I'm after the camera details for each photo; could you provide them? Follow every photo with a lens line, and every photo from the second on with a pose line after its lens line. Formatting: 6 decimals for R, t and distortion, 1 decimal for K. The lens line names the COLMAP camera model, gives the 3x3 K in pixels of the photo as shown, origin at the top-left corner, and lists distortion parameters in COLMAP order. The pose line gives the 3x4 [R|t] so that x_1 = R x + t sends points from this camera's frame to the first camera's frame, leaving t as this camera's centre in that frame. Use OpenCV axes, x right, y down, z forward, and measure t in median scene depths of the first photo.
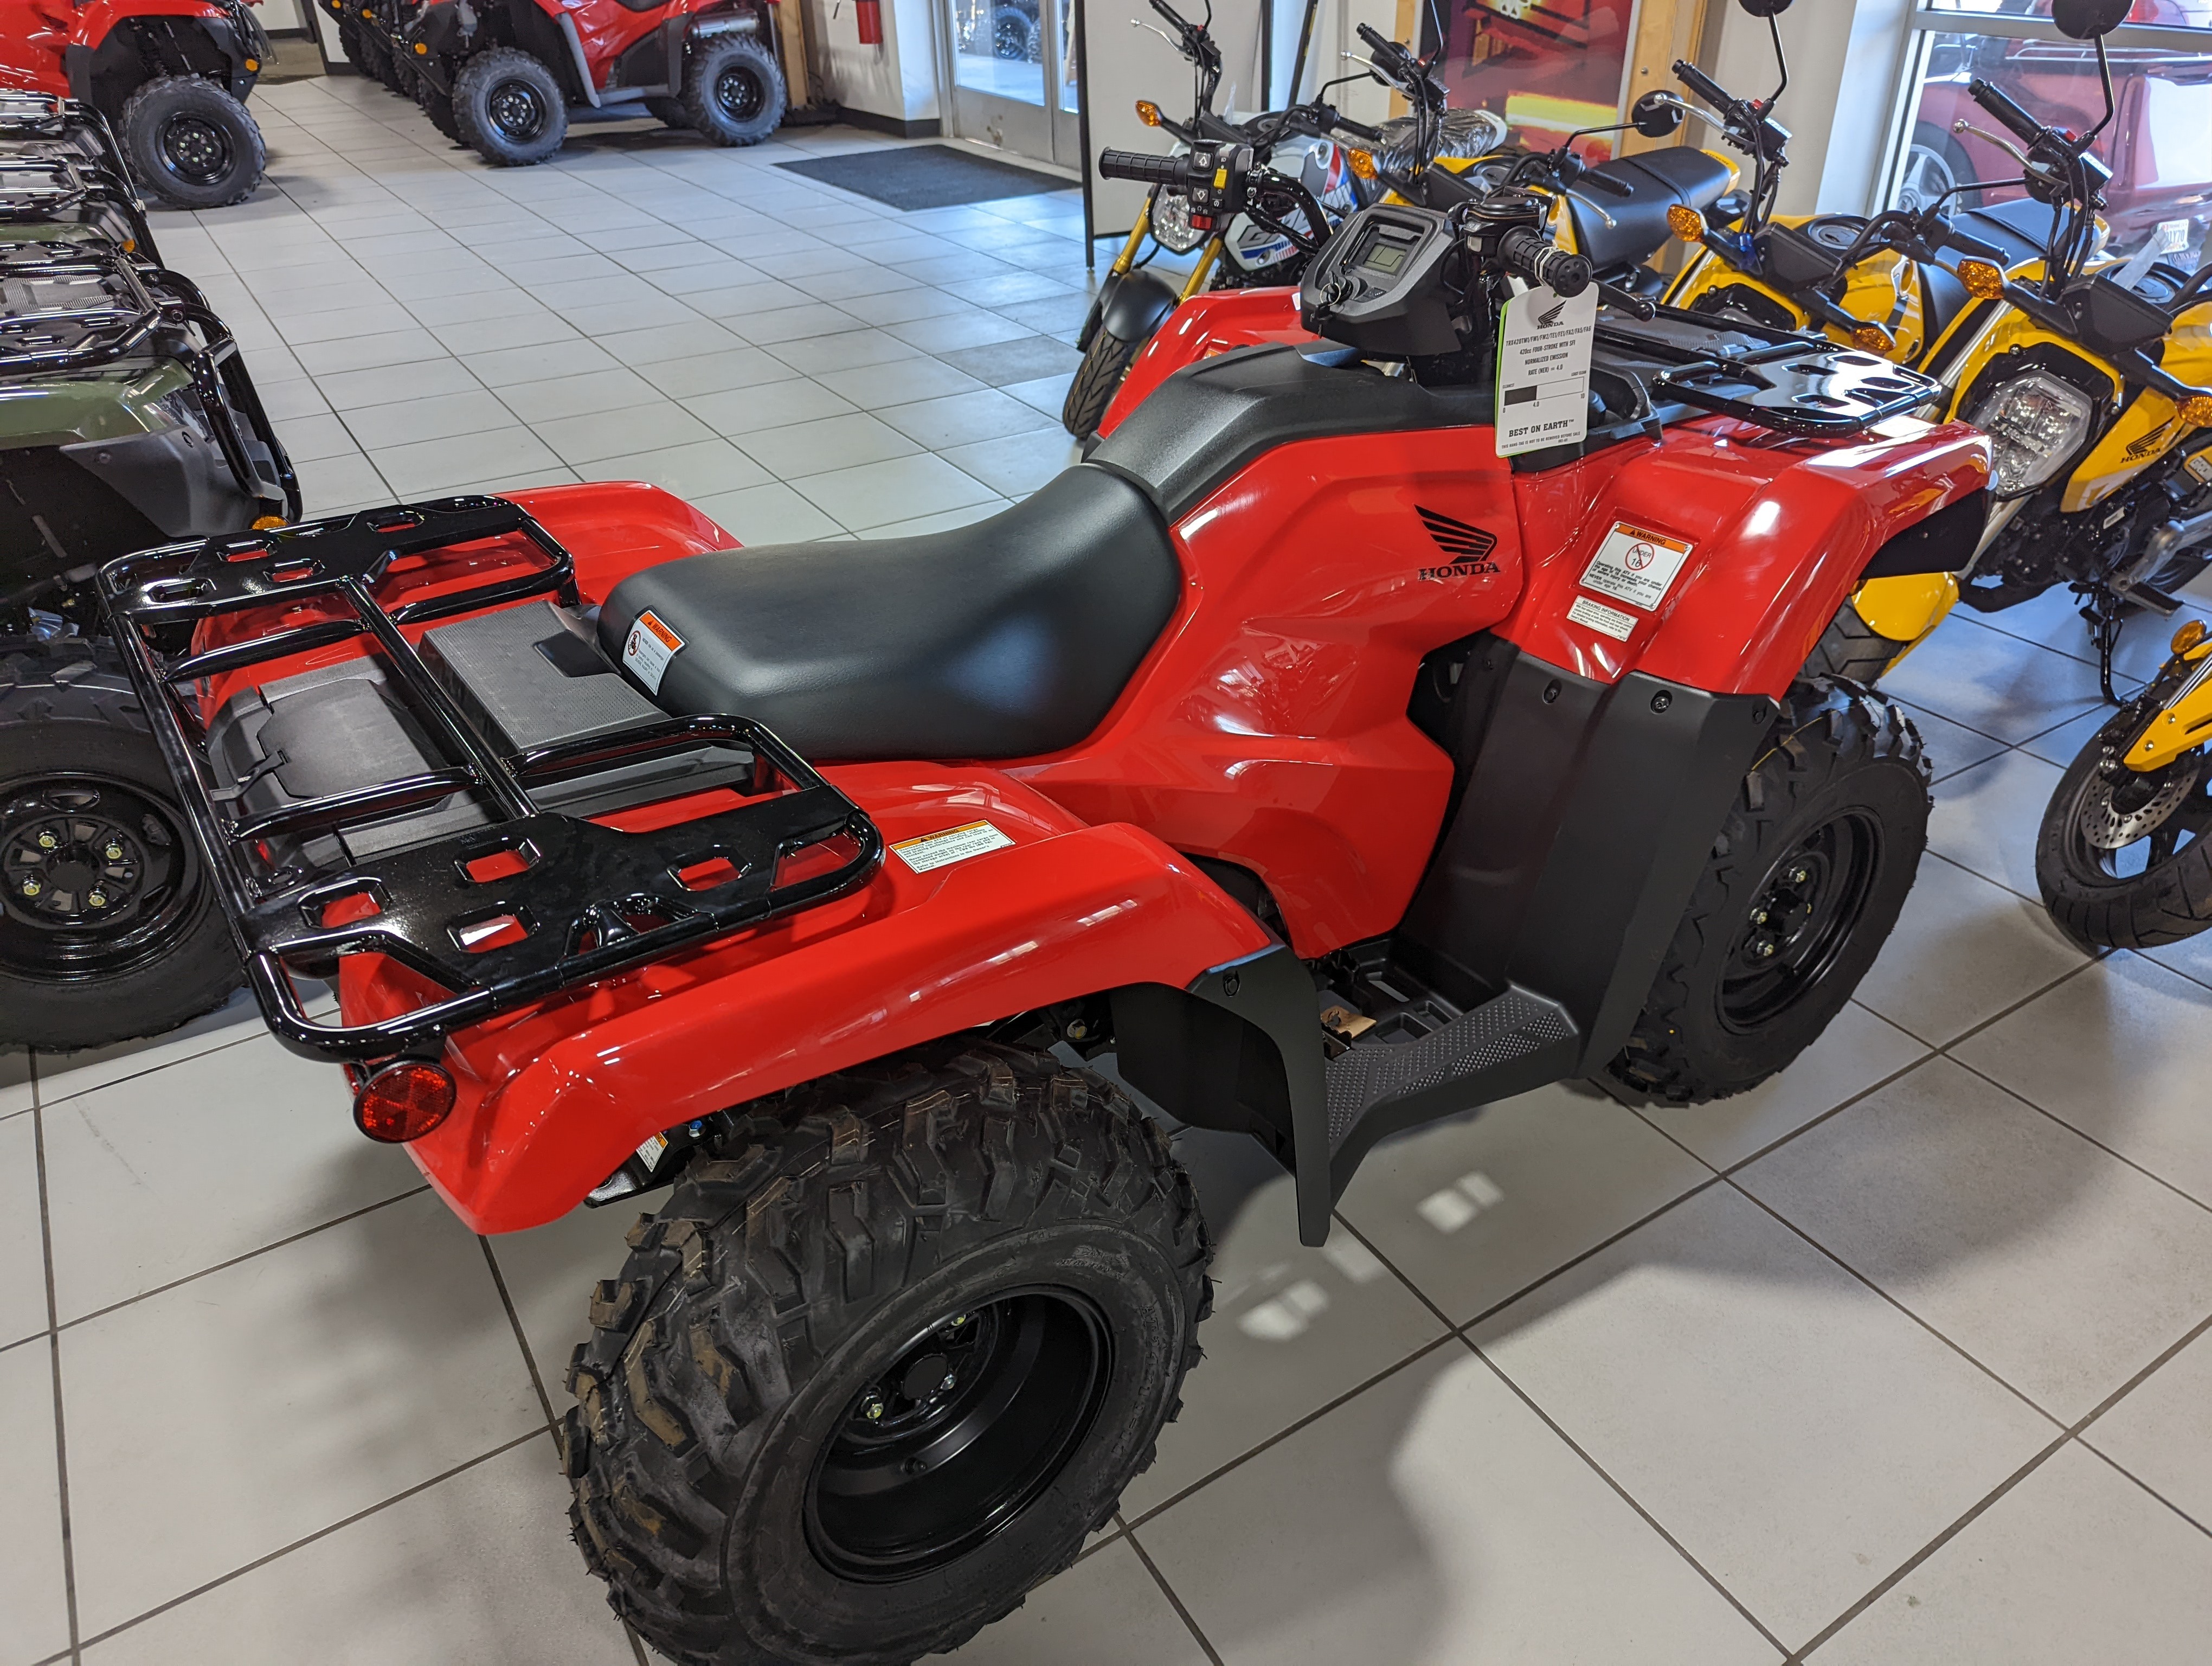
lens RADIAL K [[1579.2, 0, 1114.0], [0, 1579.2, 738.5], [0, 0, 1]] dist [0.078200, -0.081178]
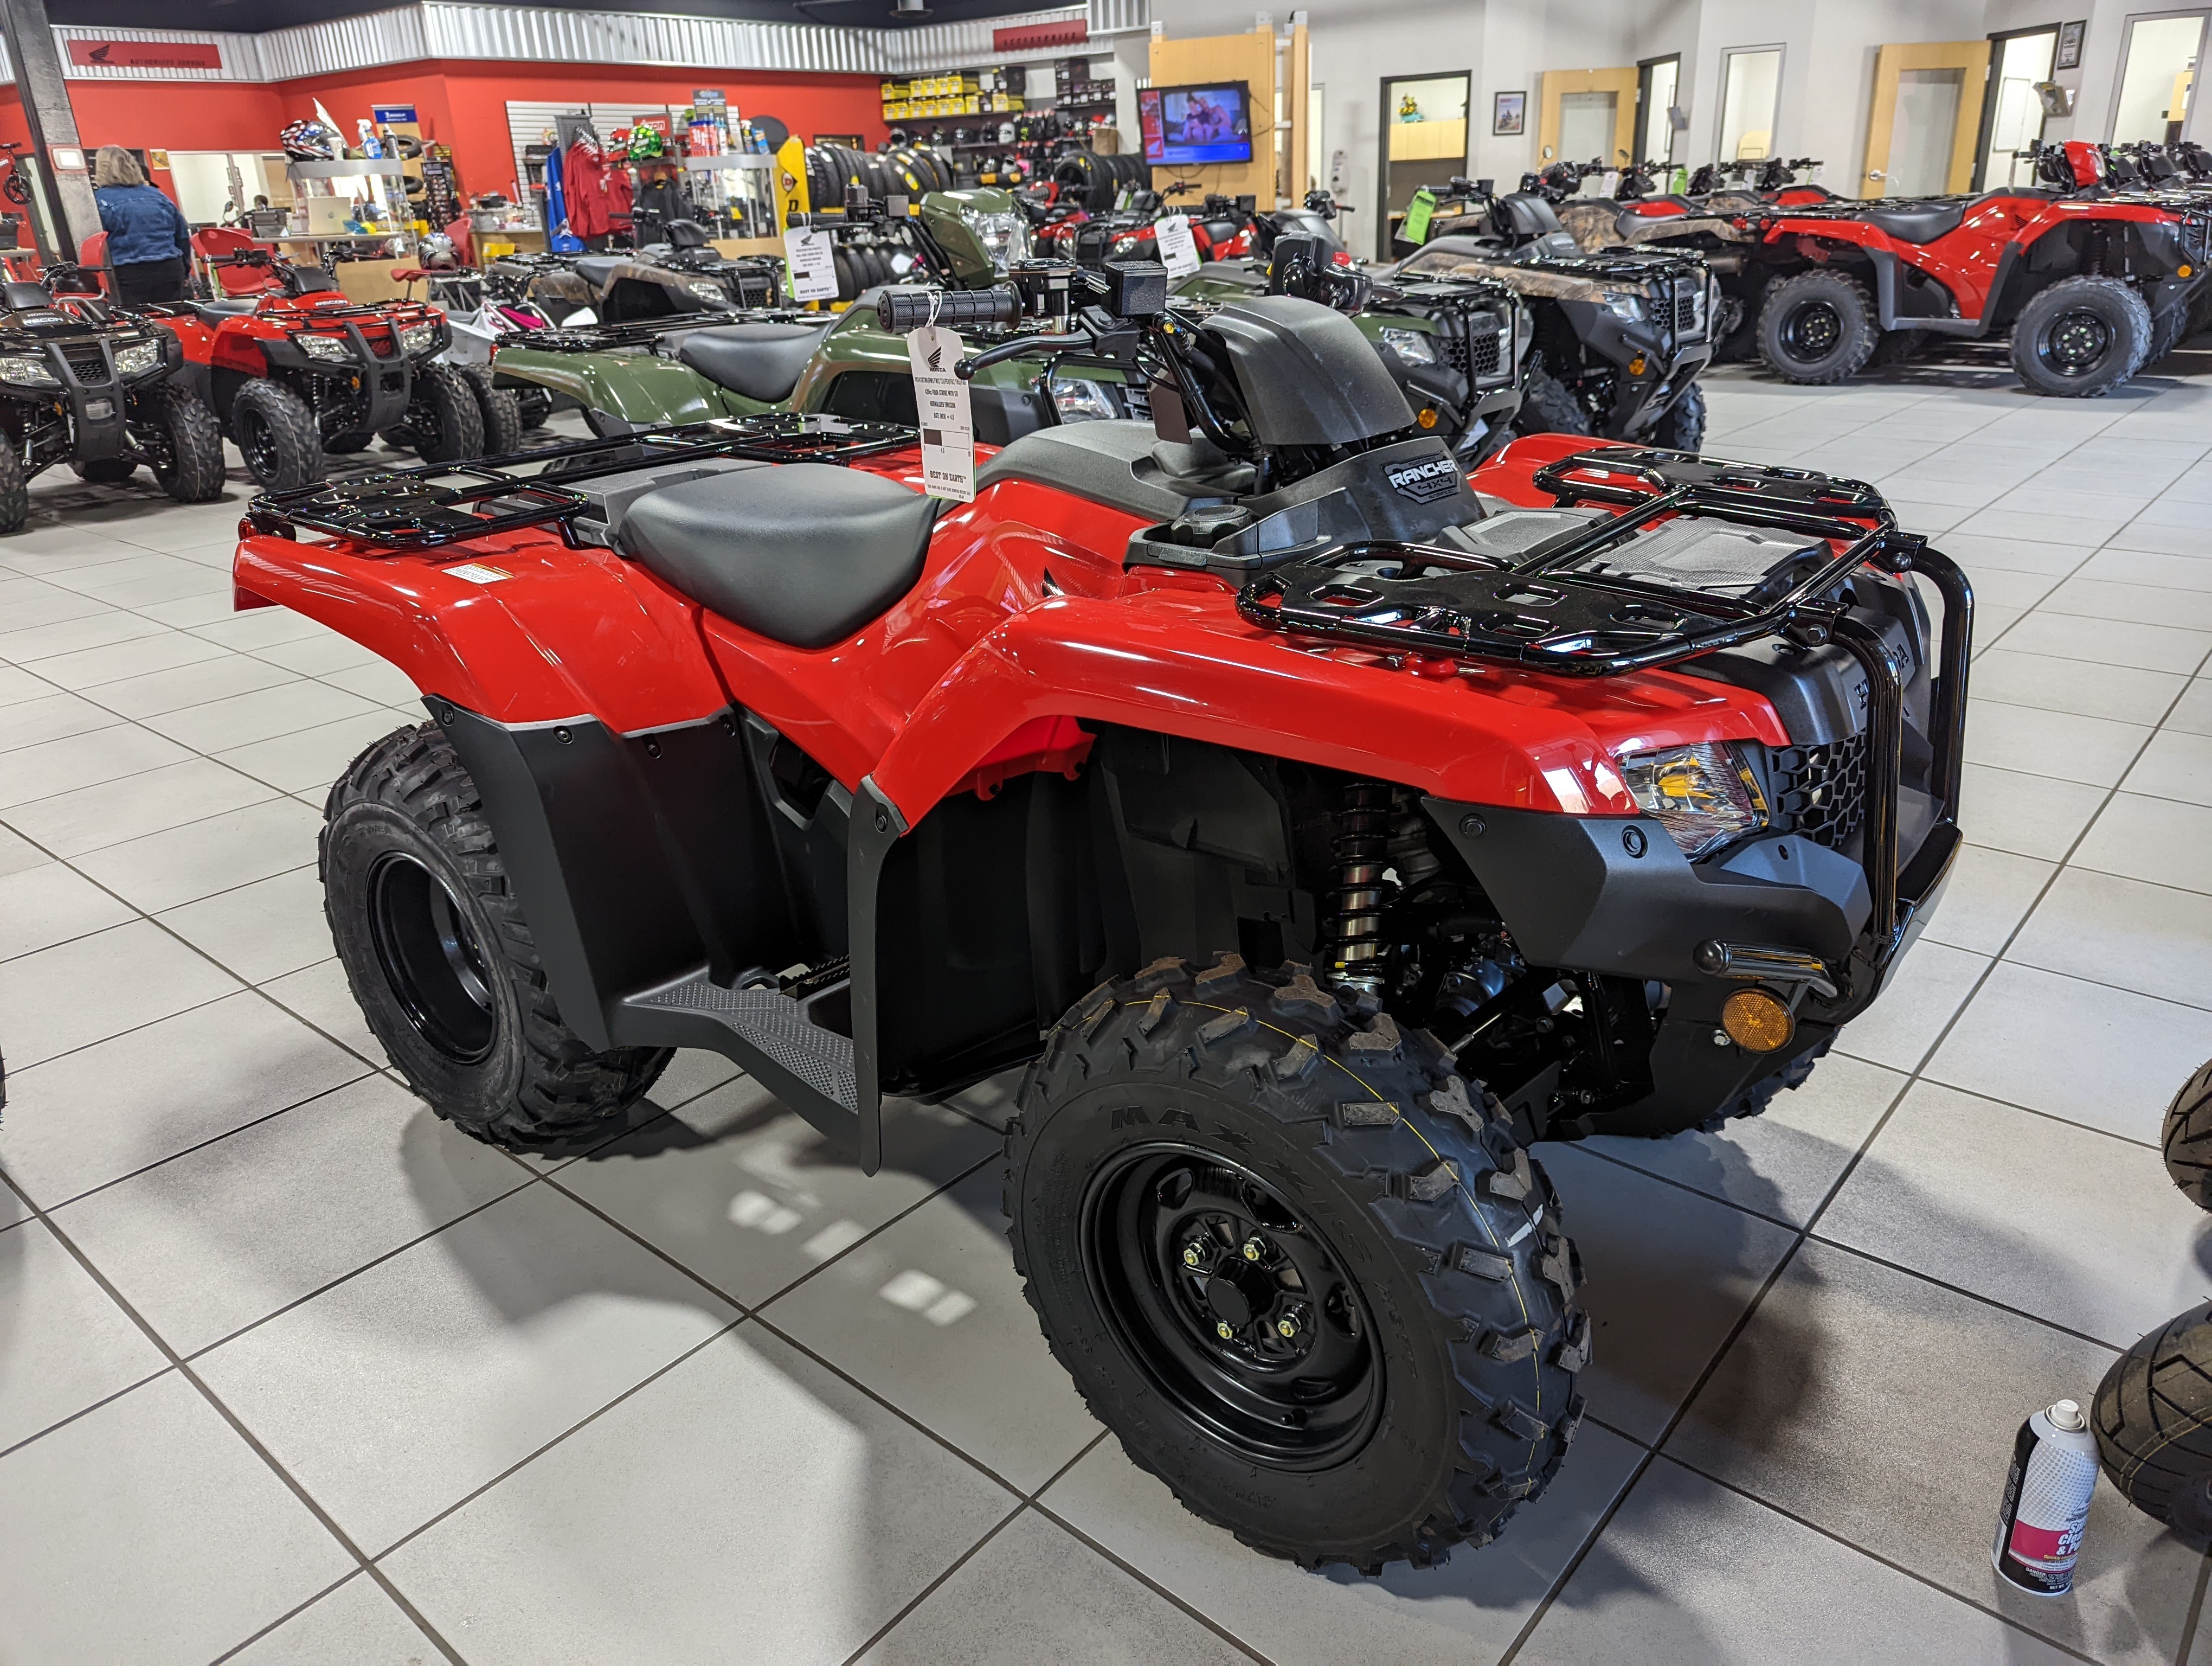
lens RADIAL K [[1576.8, 0, 1141.9], [0, 1576.8, 742.9], [0, 0, 1]] dist [0.095818, -0.114149]
pose [[0.306659, 0.324438, -0.894819, 0.445411], [-0.435541, 0.883747, 0.171161, -0.097210], [0.846324, 0.337242, 0.412315, 0.271296]]
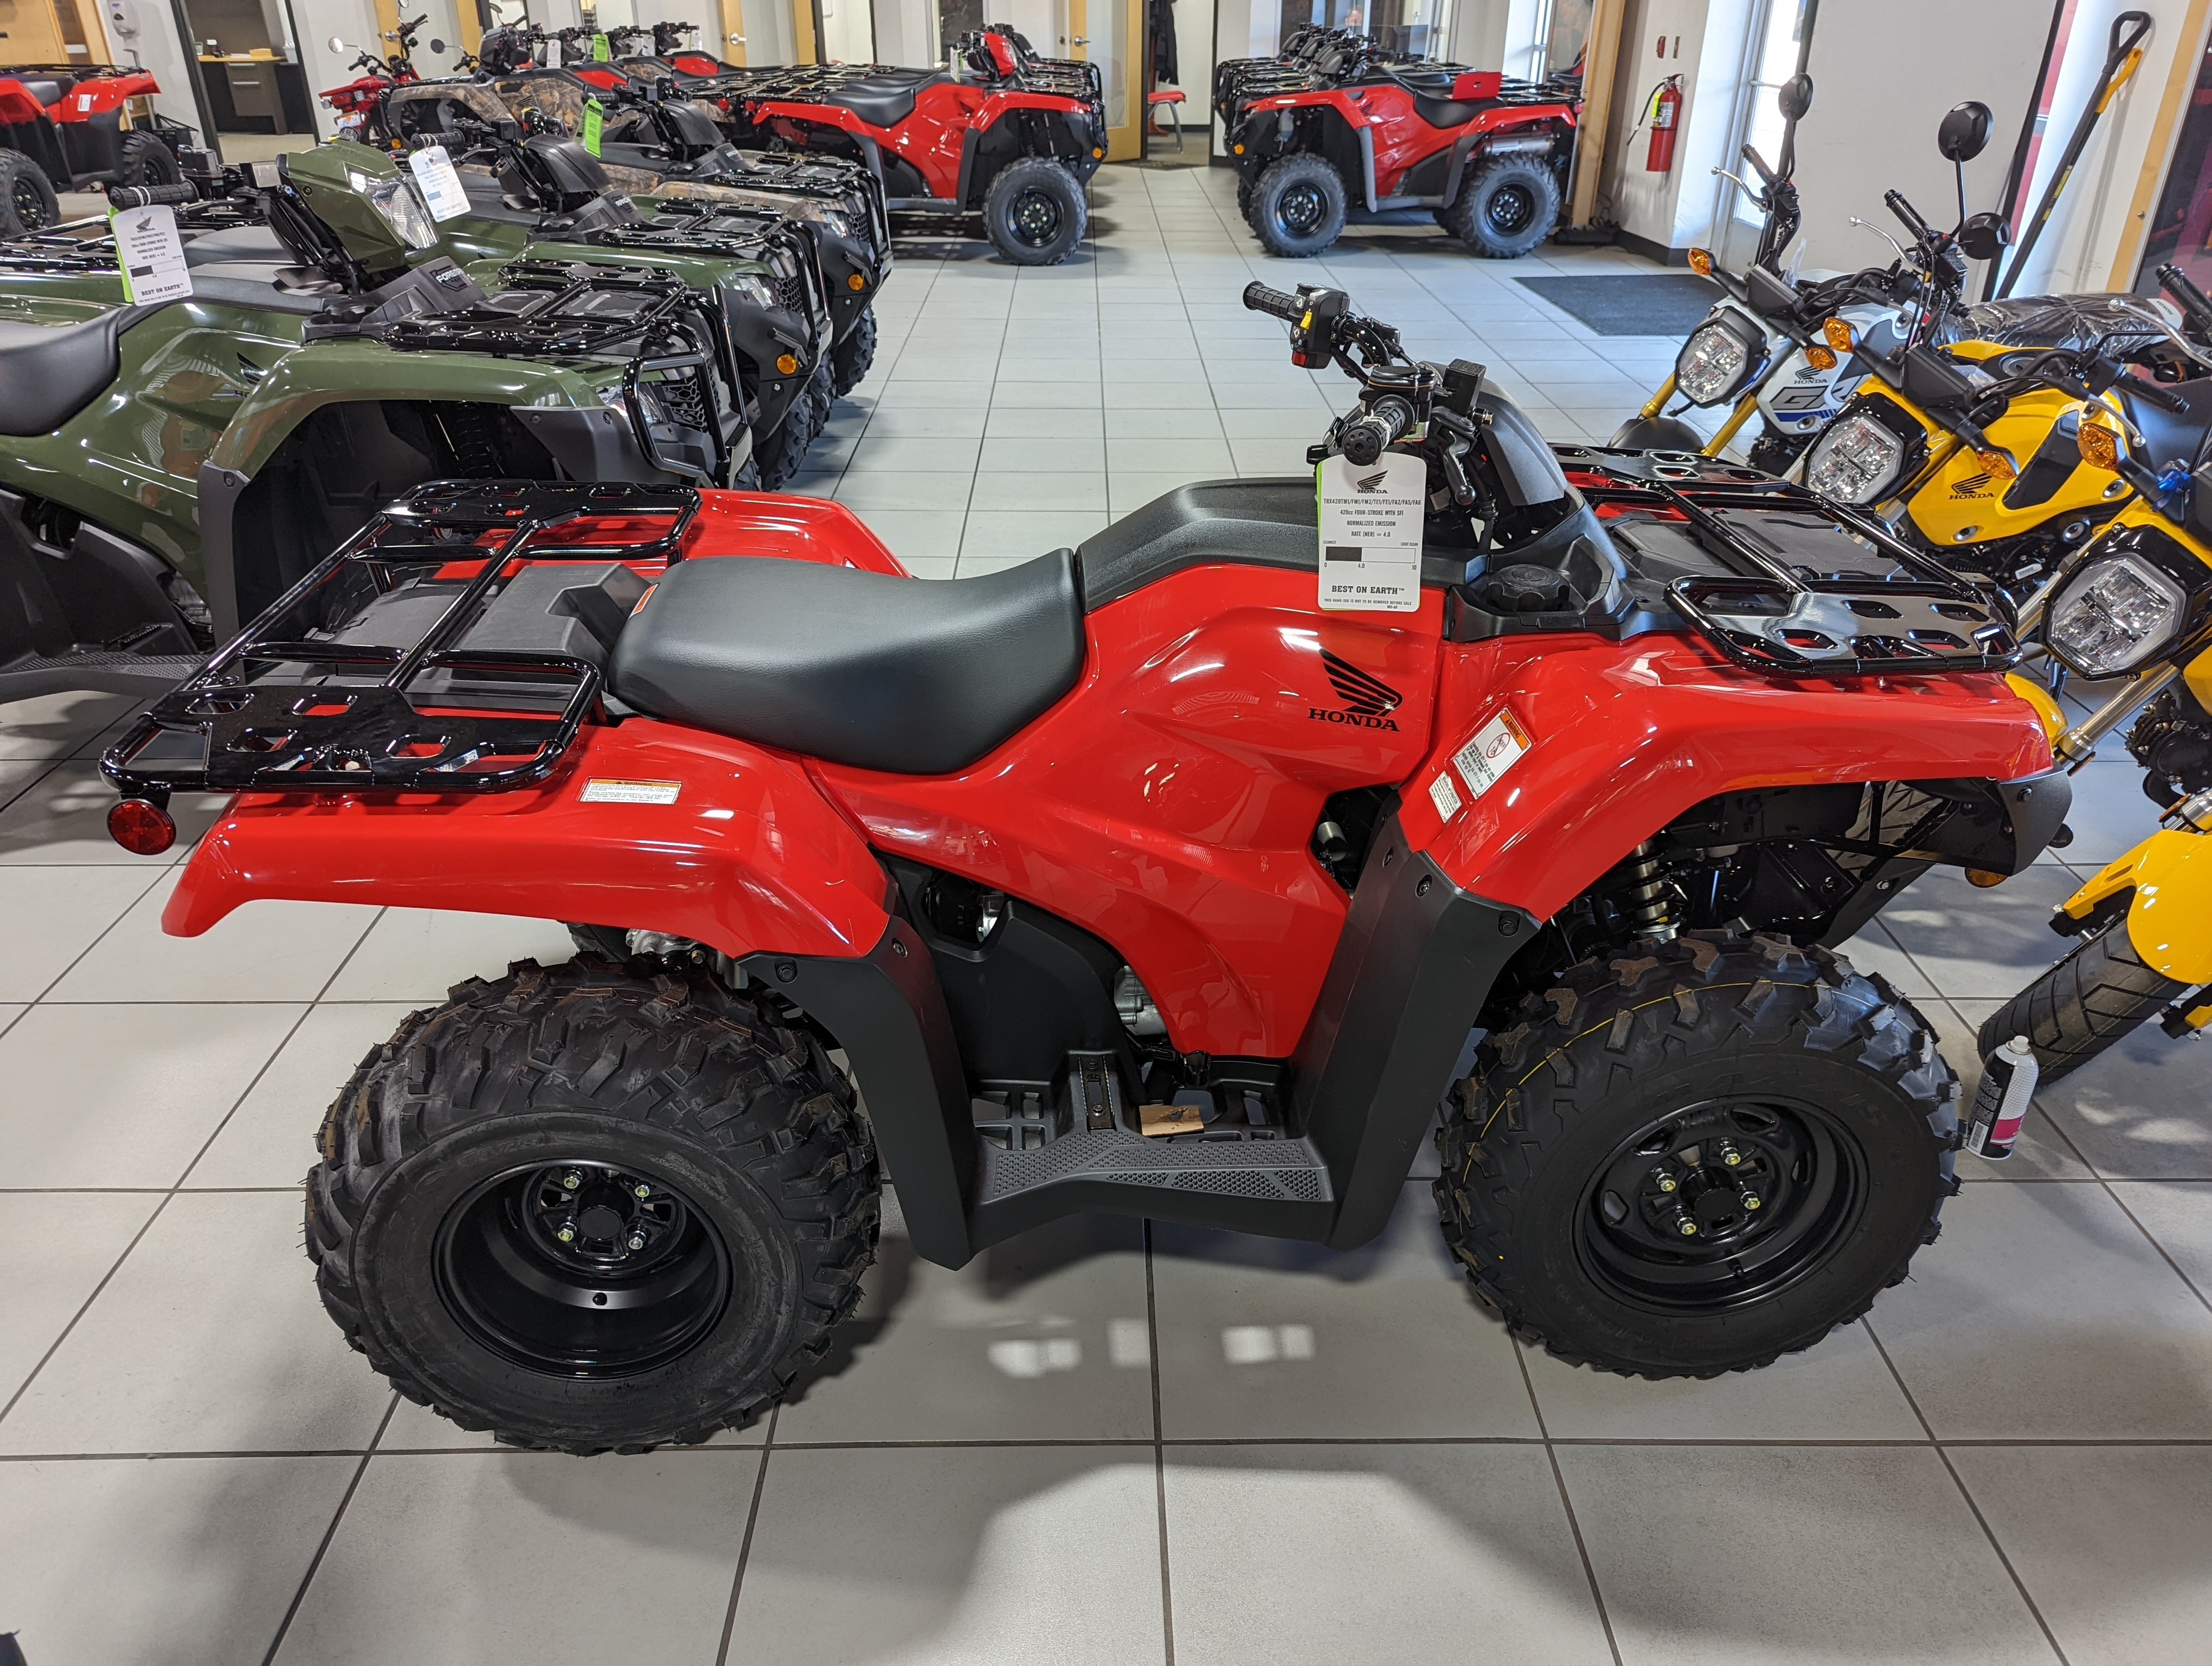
lens RADIAL K [[1579.2, 0, 1114.0], [0, 1579.2, 738.5], [0, 0, 1]] dist [0.078200, -0.081178]
pose [[0.854034, 0.242500, -0.460239, 0.224198], [-0.269195, 0.963053, 0.007906, -0.024423], [0.445152, 0.117142, 0.887760, 0.013513]]
